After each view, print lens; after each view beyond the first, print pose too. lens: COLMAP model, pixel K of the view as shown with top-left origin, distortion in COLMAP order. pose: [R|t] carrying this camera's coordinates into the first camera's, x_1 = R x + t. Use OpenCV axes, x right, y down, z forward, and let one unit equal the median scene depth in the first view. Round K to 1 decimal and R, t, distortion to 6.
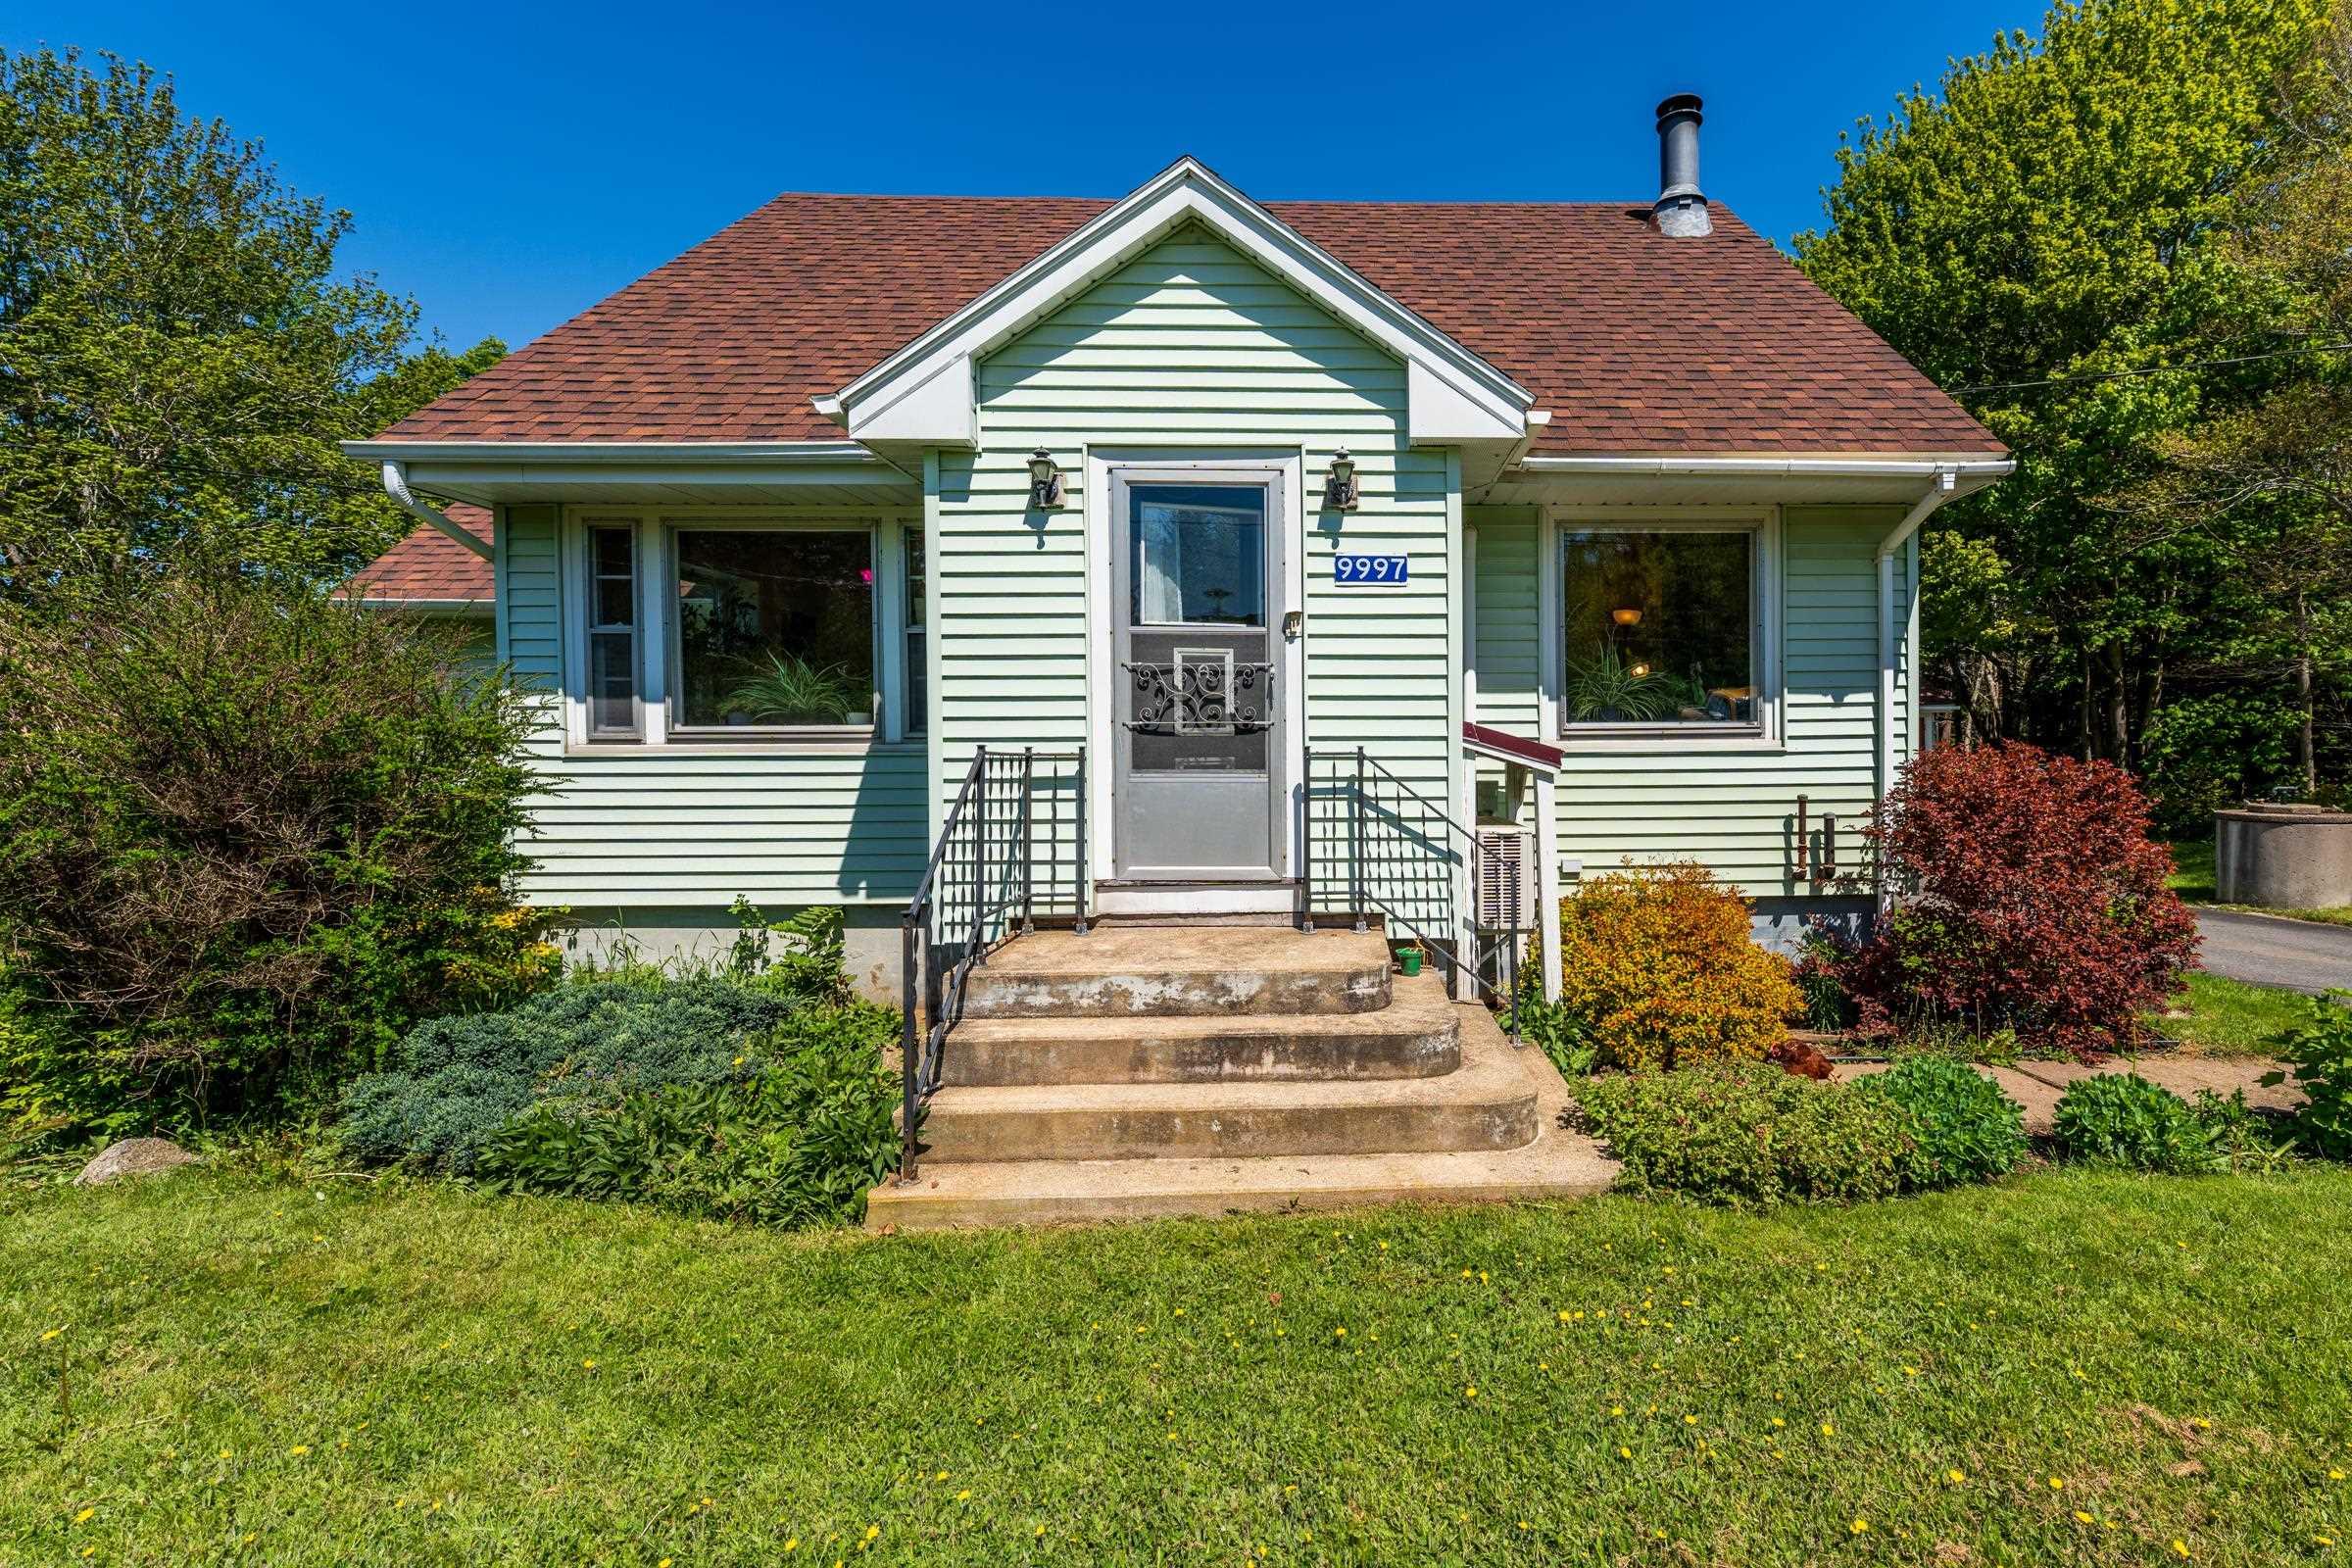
lens RADIAL K [[803.0, 0, 1177.8], [0, 803.0, 780.2], [0, 0, 1]] dist [0.001096, -0.000008]
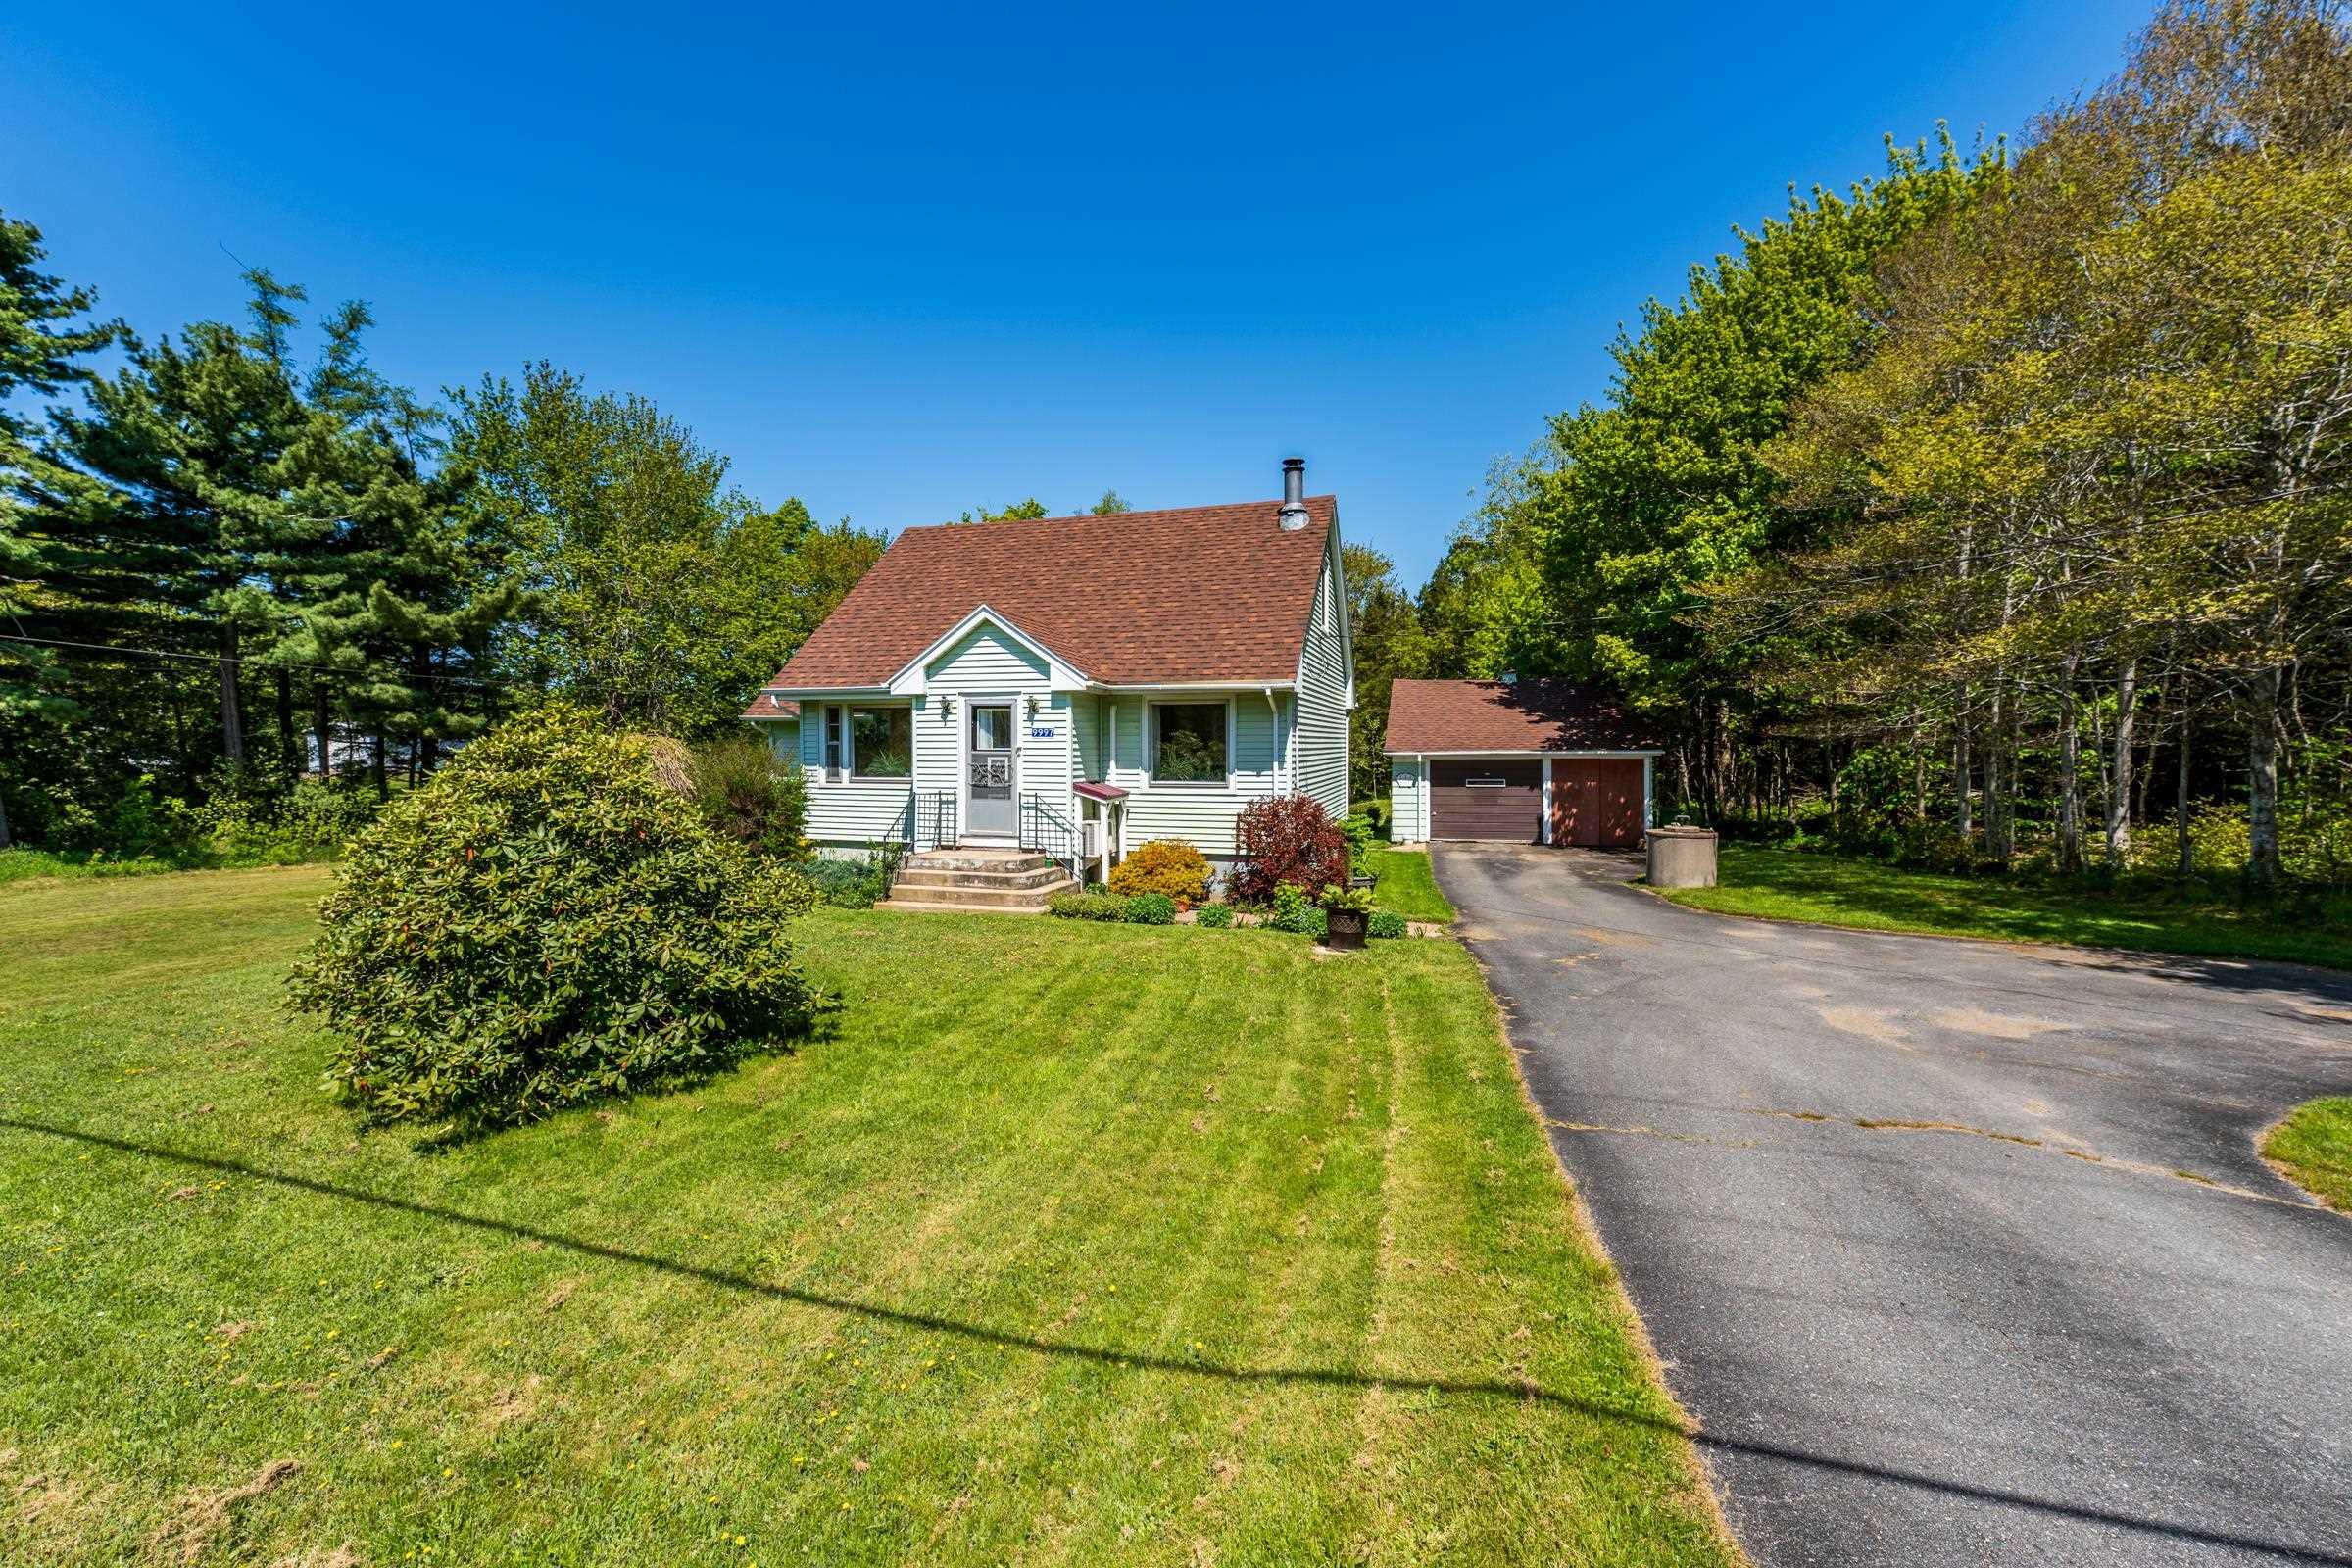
lens RADIAL K [[948.2, 0, 1173.3], [0, 948.2, 790.1], [0, 0, 1]] dist [-0.000732, -0.000052]
pose [[0.948546, 0.020355, -0.315985, 1.818423], [-0.013708, 0.999636, 0.023245, -0.139290], [0.316343, -0.017717, 0.948480, -2.187301]]
